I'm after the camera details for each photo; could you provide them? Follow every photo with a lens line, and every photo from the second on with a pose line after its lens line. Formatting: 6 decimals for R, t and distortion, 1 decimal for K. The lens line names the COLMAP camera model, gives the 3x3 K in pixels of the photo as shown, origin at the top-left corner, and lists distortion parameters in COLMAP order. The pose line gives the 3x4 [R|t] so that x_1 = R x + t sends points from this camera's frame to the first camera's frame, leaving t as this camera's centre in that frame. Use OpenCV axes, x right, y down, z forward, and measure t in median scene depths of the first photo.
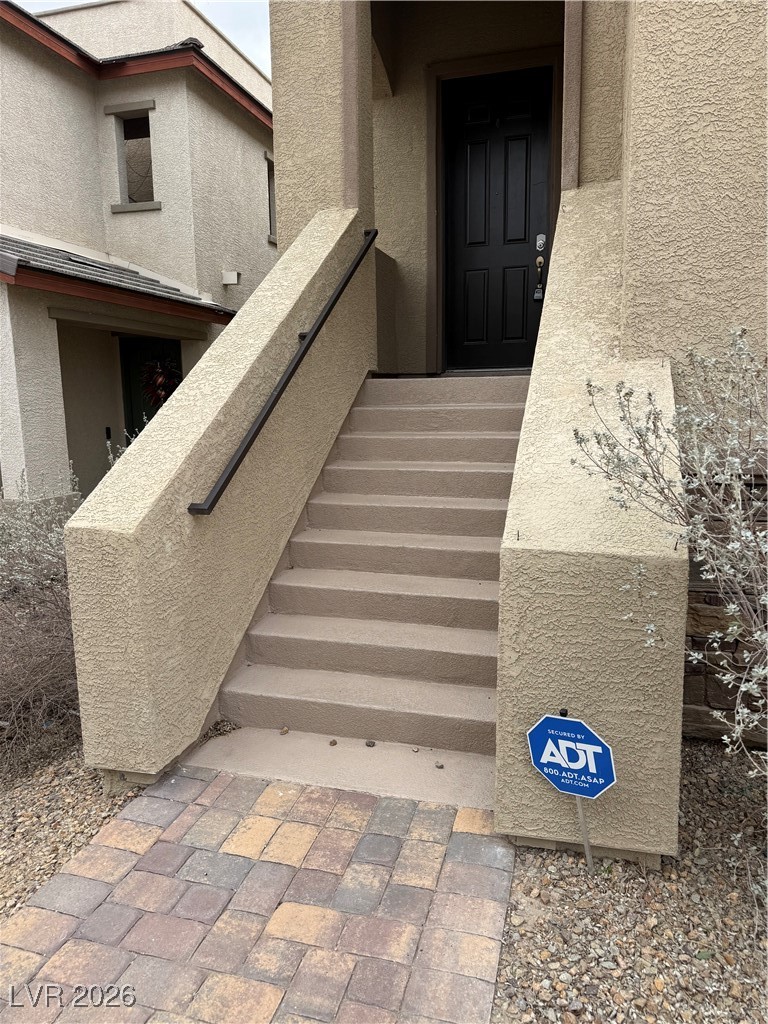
lens RADIAL K [[734.2, 0, 384.0], [0, 734.2, 512.0], [0, 0, 1]] dist [-0.001308, -0.000609]
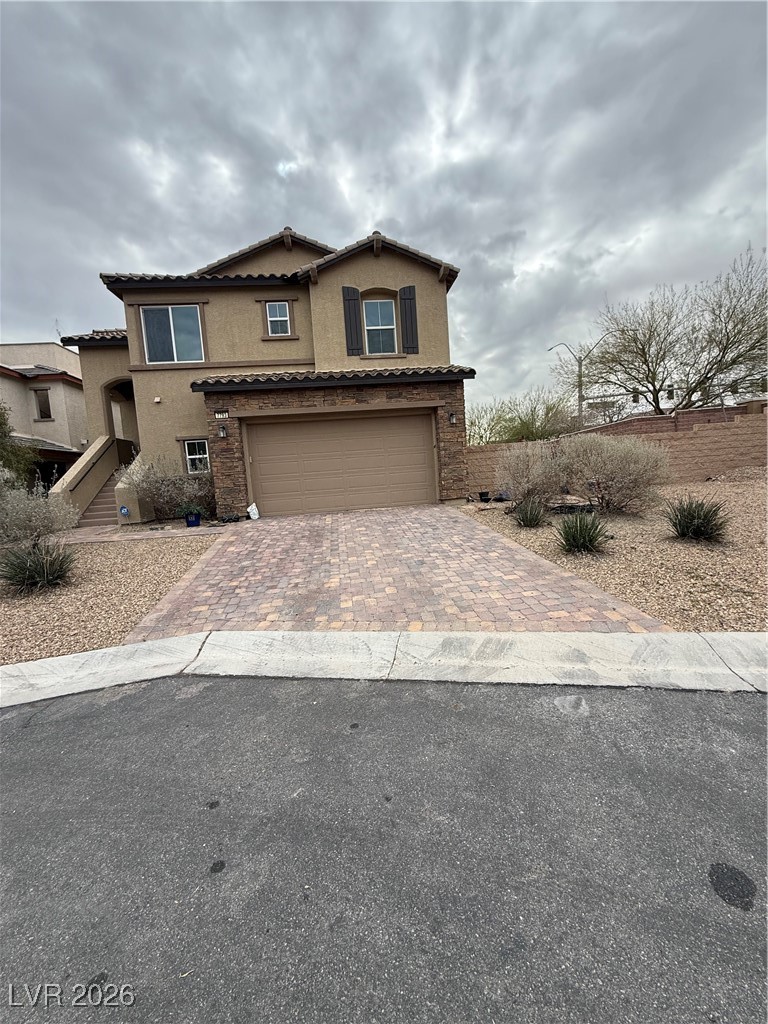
lens RADIAL K [[418.1, 0, 383.1], [0, 418.1, 498.8], [0, 0, 1]] dist [-0.000293, -0.000077]
pose [[0.923929, -0.083442, 0.373353, 0.279999], [0.123412, 0.988758, -0.084422, 0.220384], [-0.362112, 0.124076, 0.923840, -1.051505]]
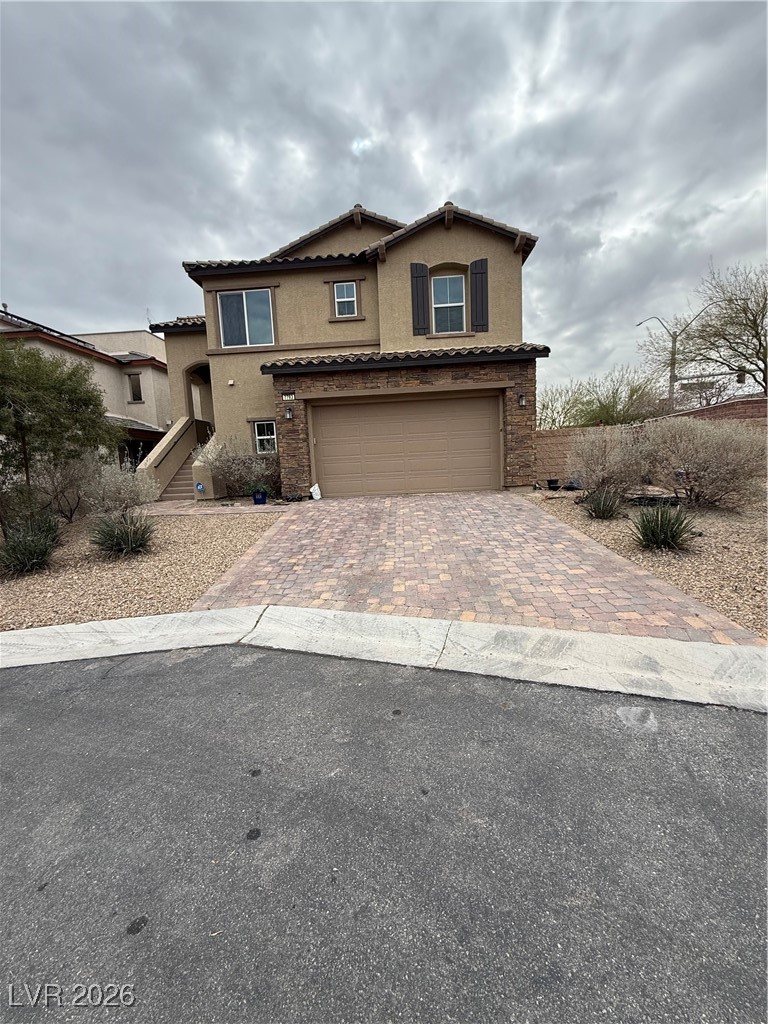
lens RADIAL K [[418.1, 0, 383.1], [0, 418.1, 498.8], [0, 0, 1]] dist [-0.000293, -0.000077]
pose [[0.972688, -0.062525, 0.223535, 0.295987], [0.078397, 0.994939, -0.062845, 0.222076], [-0.218475, 0.078653, 0.972668, -1.041069]]
